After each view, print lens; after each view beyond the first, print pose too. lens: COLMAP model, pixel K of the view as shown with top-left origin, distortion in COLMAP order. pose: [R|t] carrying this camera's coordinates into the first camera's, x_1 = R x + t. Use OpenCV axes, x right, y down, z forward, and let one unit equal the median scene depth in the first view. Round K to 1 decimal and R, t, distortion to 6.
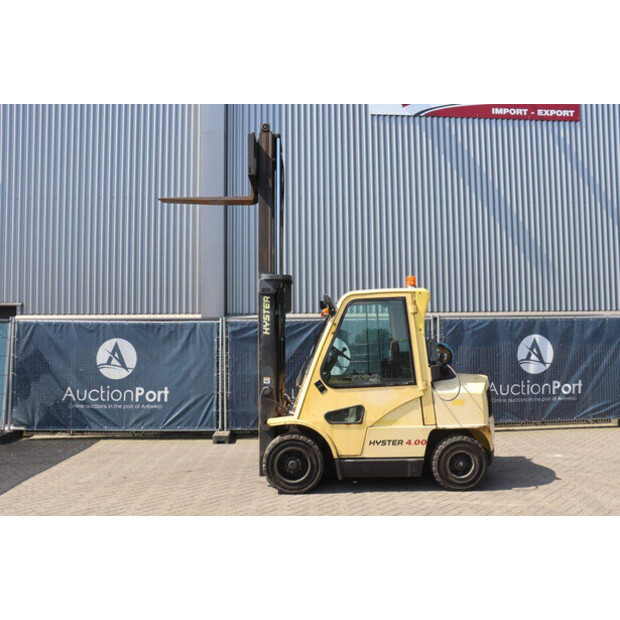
lens RADIAL K [[550.3, 0, 314.6], [0, 550.3, 309.2], [0, 0, 1]] dist [-0.141417, 0.134768]
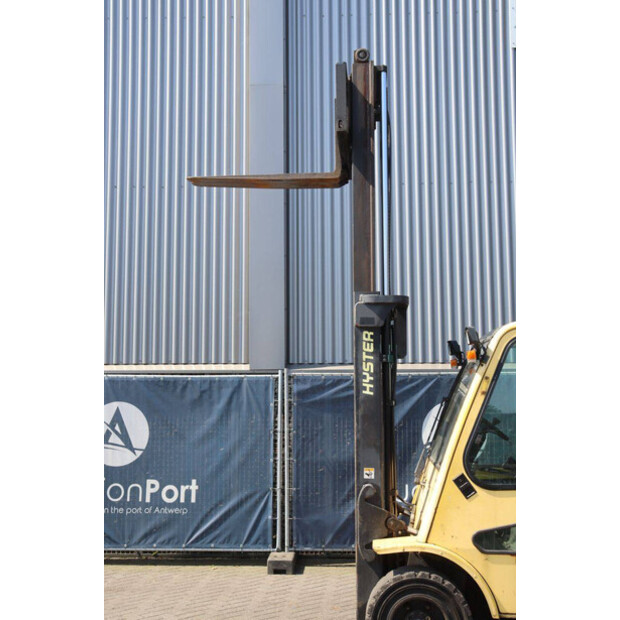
lens RADIAL K [[767.5, 0, 310.0], [0, 767.5, 310.0], [0, 0, 1]] dist [-0.019171, 0.229309]
pose [[0.994653, -0.006348, -0.103078, -0.065911], [-0.000823, 0.997590, -0.069374, 0.011990], [0.103270, 0.069088, 0.992251, 0.163721]]
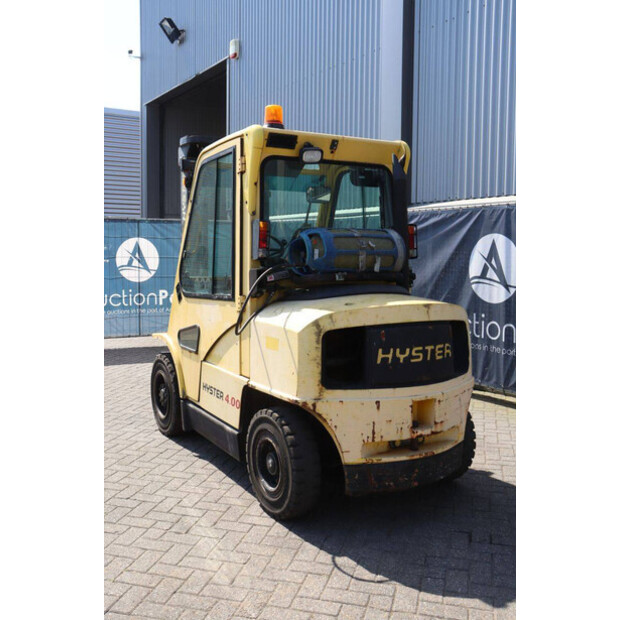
lens RADIAL K [[644.3, 0, 310.0], [0, 644.3, 310.0], [0, 0, 1]] dist [-0.108467, 0.210914]
pose [[0.491512, 0.089086, -0.866302, 0.792452], [0.023505, 0.993035, 0.115455, 0.071765], [0.870553, -0.077109, 0.485995, 0.737185]]
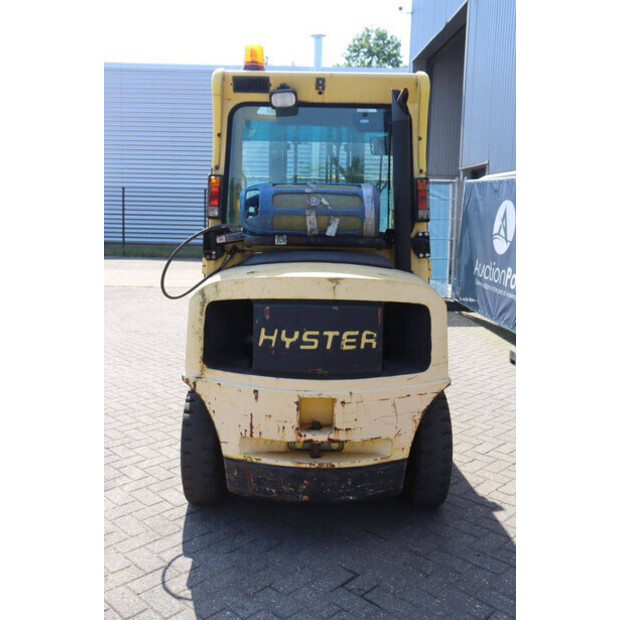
lens RADIAL K [[644.3, 0, 310.0], [0, 644.3, 310.0], [0, 0, 1]] dist [-0.108467, 0.210914]
pose [[-0.010576, 0.159996, -0.987061, 0.795837], [0.020652, 0.986941, 0.159755, 0.084908], [0.999731, -0.018695, -0.013742, 1.097049]]
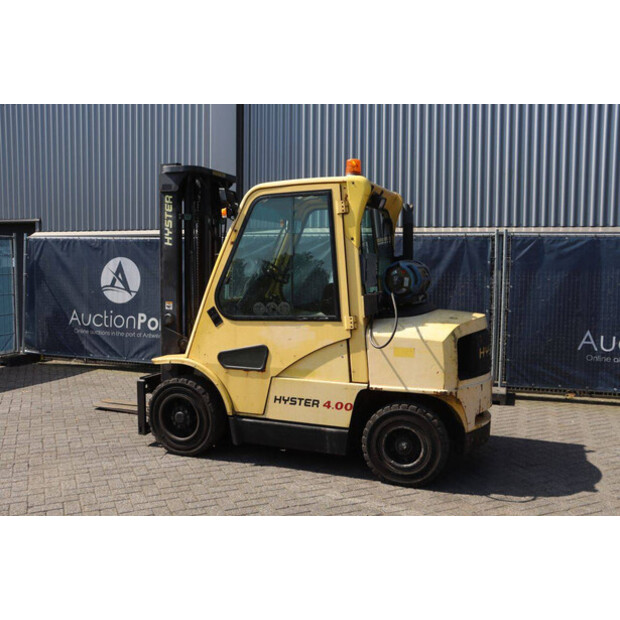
lens RADIAL K [[604.5, 0, 310.0], [0, 604.5, 310.0], [0, 0, 1]] dist [-0.086842, 0.017602]
pose [[0.931293, 0.045480, -0.361420, 0.414699], [-0.004227, 0.993458, 0.114121, 0.039817], [0.364246, -0.104752, 0.925393, 0.297866]]
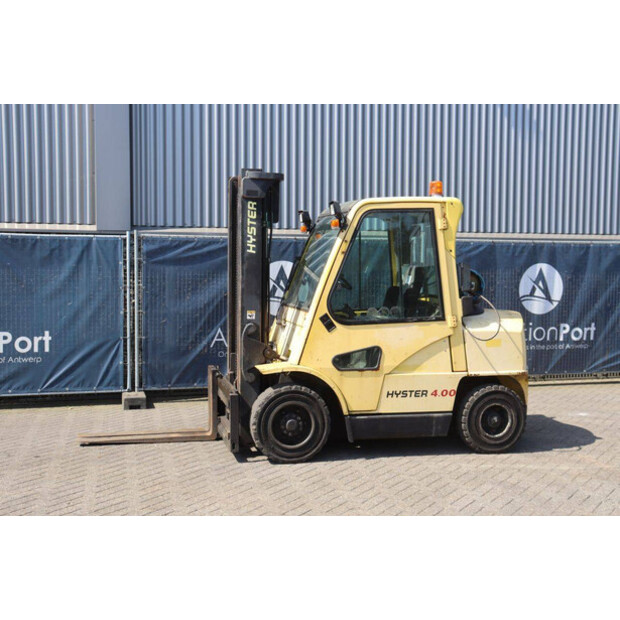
lens RADIAL K [[808.6, 0, 312.3], [0, 808.6, 307.7], [0, 0, 1]] dist [0.027037, 0.052842]
pose [[0.975108, 0.004175, 0.221689, -0.257474], [-0.025583, 0.995264, 0.093786, 0.014961], [-0.220248, -0.097123, 0.970597, -0.090479]]
